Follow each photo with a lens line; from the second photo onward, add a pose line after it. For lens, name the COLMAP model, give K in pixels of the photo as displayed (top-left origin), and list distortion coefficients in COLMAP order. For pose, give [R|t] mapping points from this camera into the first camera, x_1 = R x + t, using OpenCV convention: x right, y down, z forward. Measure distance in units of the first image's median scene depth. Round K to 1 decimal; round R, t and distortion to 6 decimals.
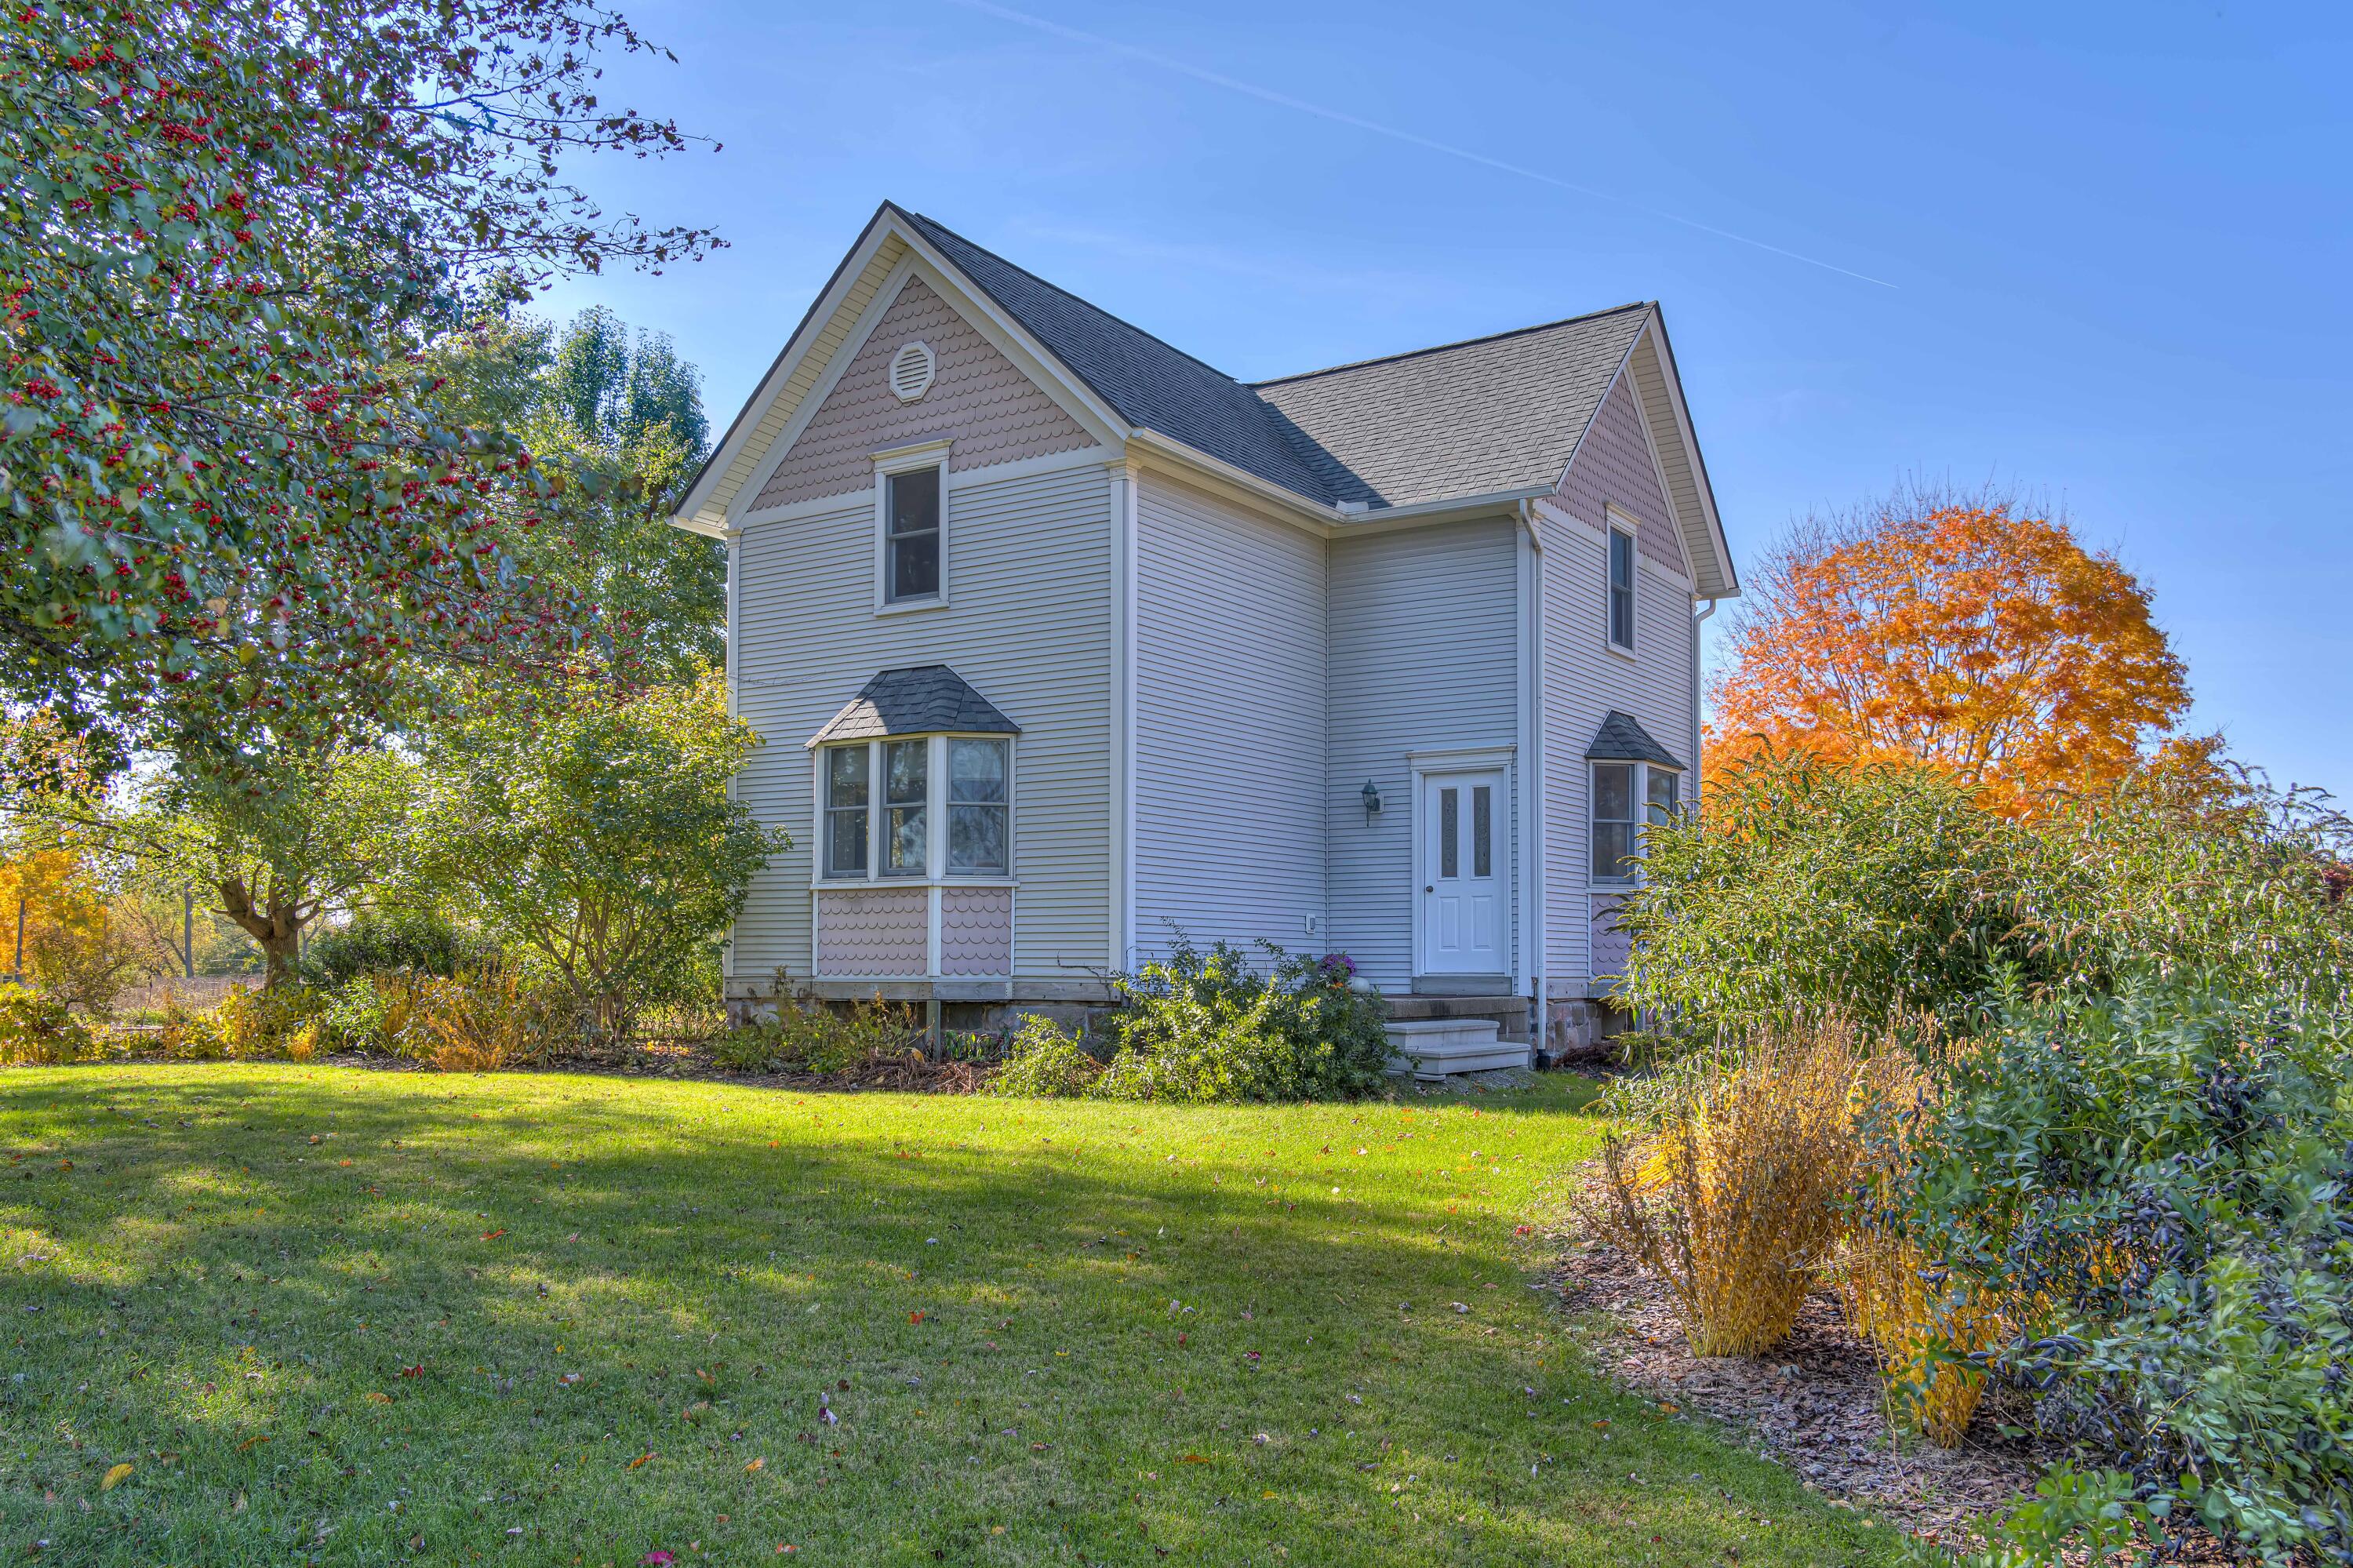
lens RADIAL K [[1873.2, 0, 1176.5], [0, 1873.2, 784.0], [0, 0, 1]] dist [-0.000912, -0.000482]
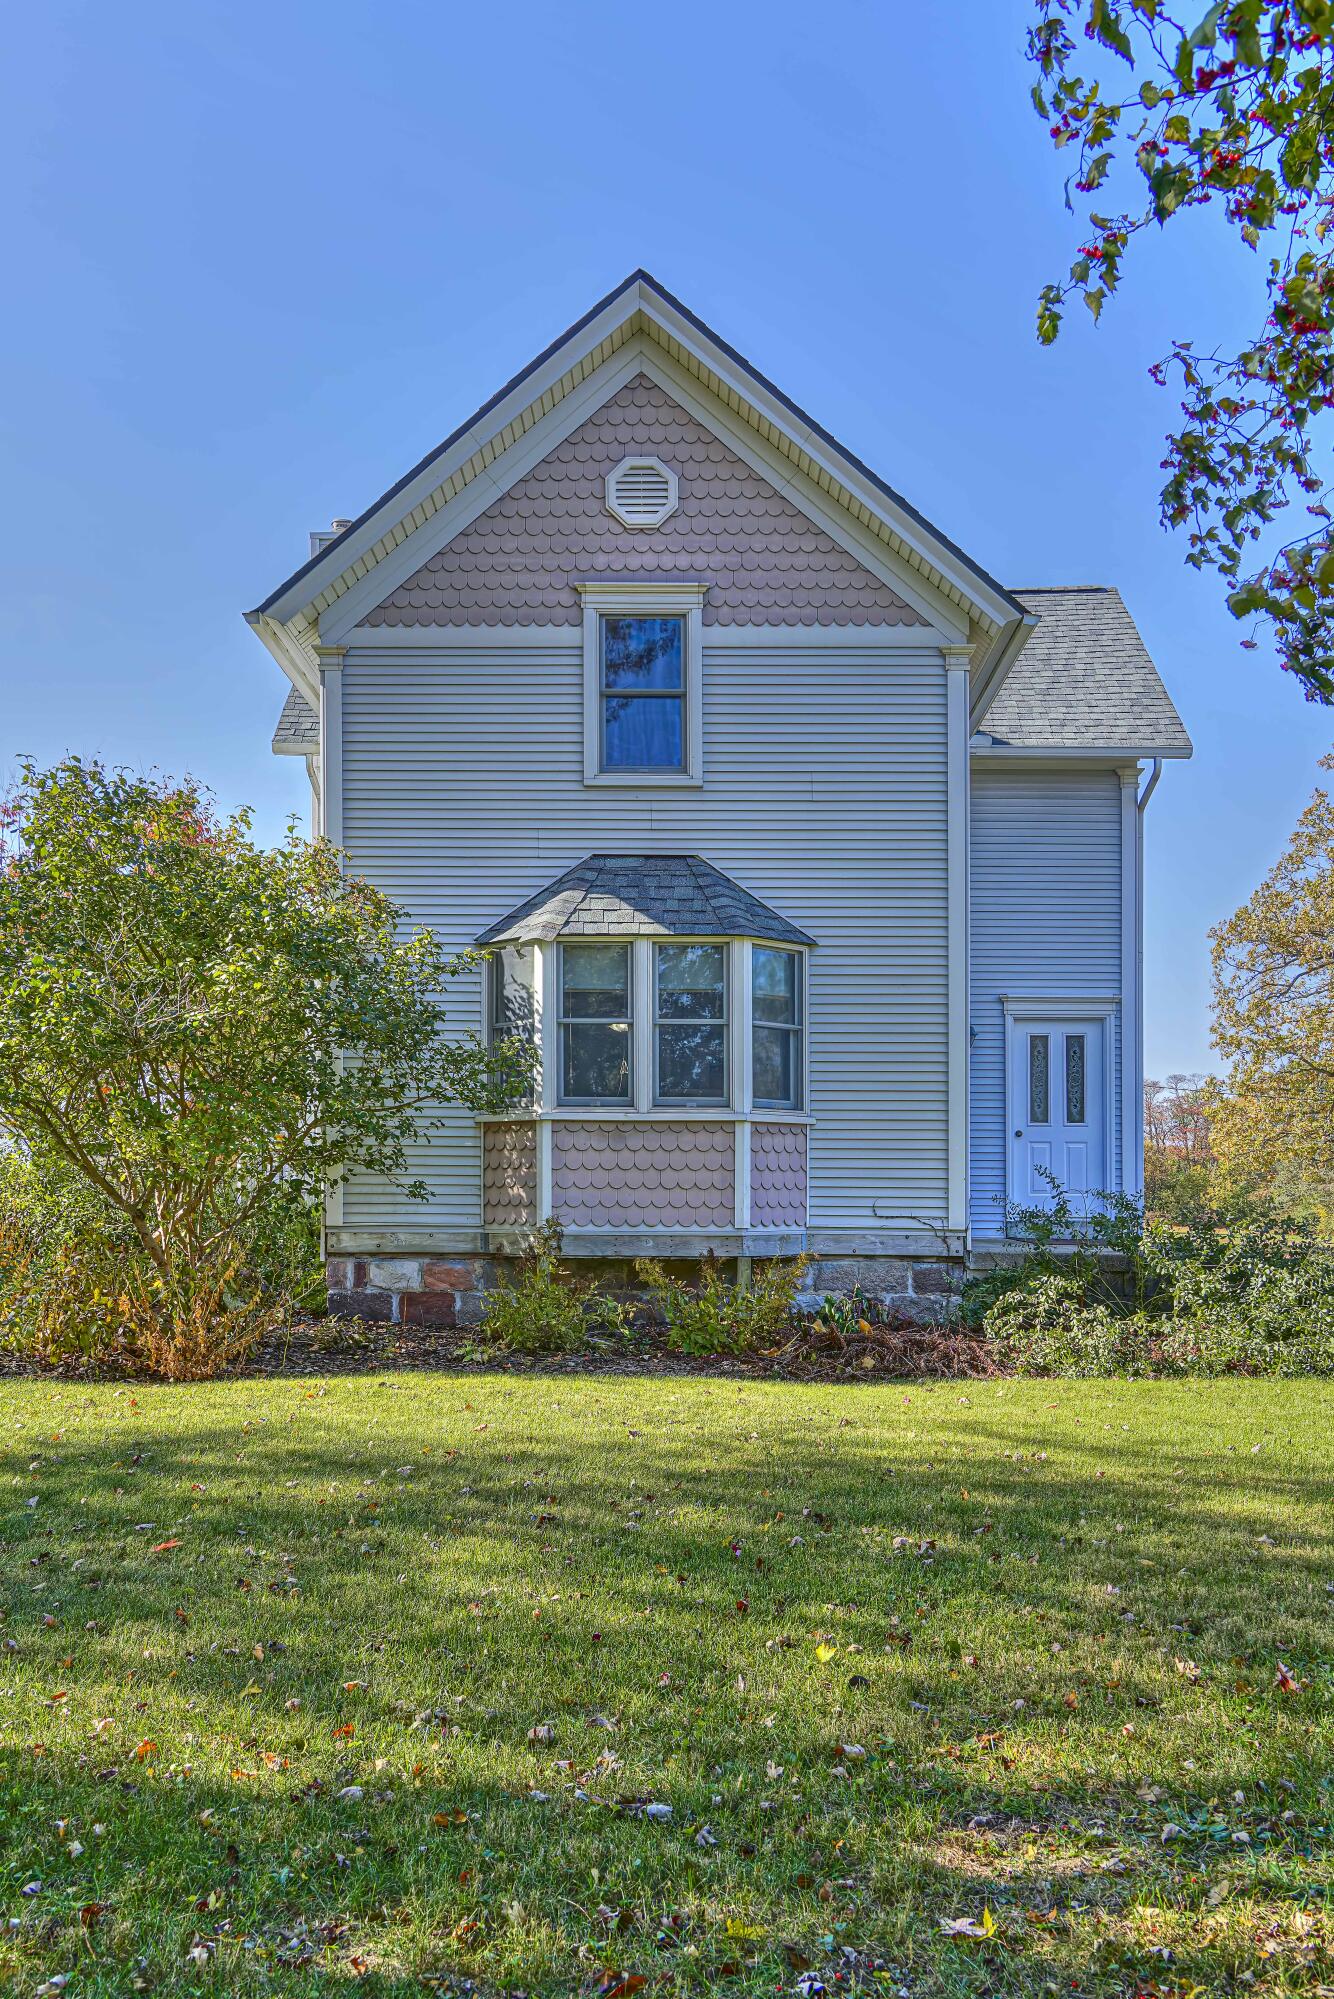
lens RADIAL K [[1625.5, 0, 666.7], [0, 1625.5, 1109.2], [0, 0, 1]] dist [-0.000416, 0.001997]
pose [[0.846239, 0.030906, 0.531907, -0.509216], [-0.059542, 0.997548, 0.036768, 0.023053], [-0.529467, -0.062785, 0.846004, 0.379119]]
